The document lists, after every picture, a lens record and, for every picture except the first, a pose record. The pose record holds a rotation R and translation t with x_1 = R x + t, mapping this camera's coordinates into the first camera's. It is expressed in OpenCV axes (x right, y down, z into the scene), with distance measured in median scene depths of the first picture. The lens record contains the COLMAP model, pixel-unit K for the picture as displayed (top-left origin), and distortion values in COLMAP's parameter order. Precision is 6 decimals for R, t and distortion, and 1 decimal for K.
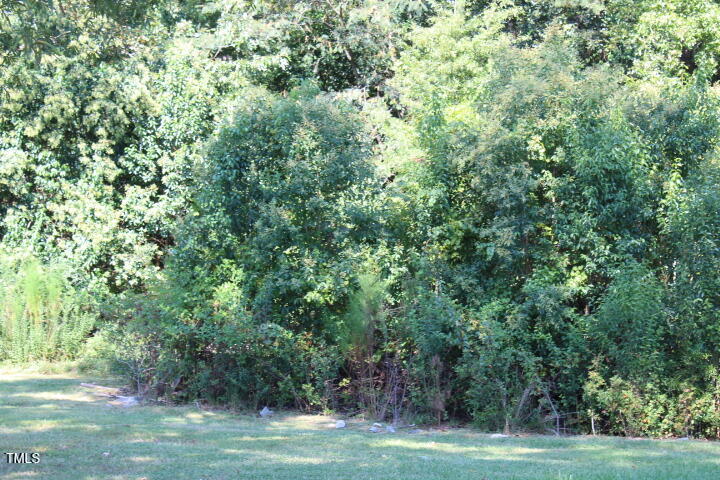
lens RADIAL K [[1521.2, 0, 360.0], [0, 1521.2, 240.0], [0, 0, 1]] dist [0.354919, 0.023916]
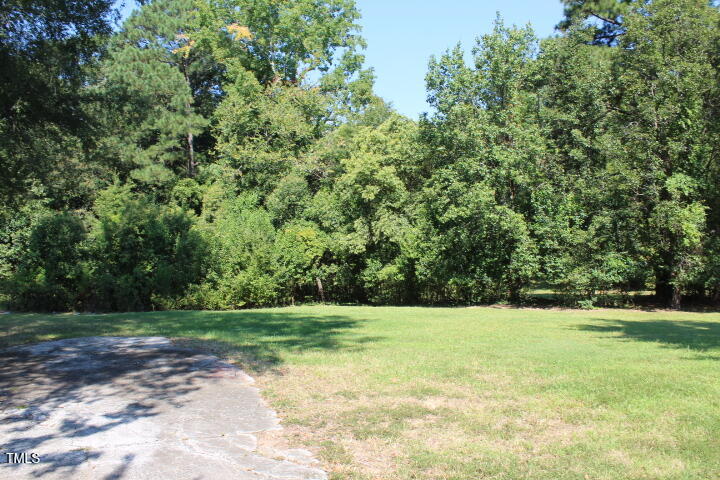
lens RADIAL K [[603.0, 0, 360.0], [0, 603.0, 240.0], [0, 0, 1]] dist [-0.182402, 0.167510]
pose [[0.907126, -0.026429, 0.420029, 0.015067], [0.038264, 0.999072, -0.019773, 0.007037], [-0.419117, 0.034009, 0.907295, -0.392884]]
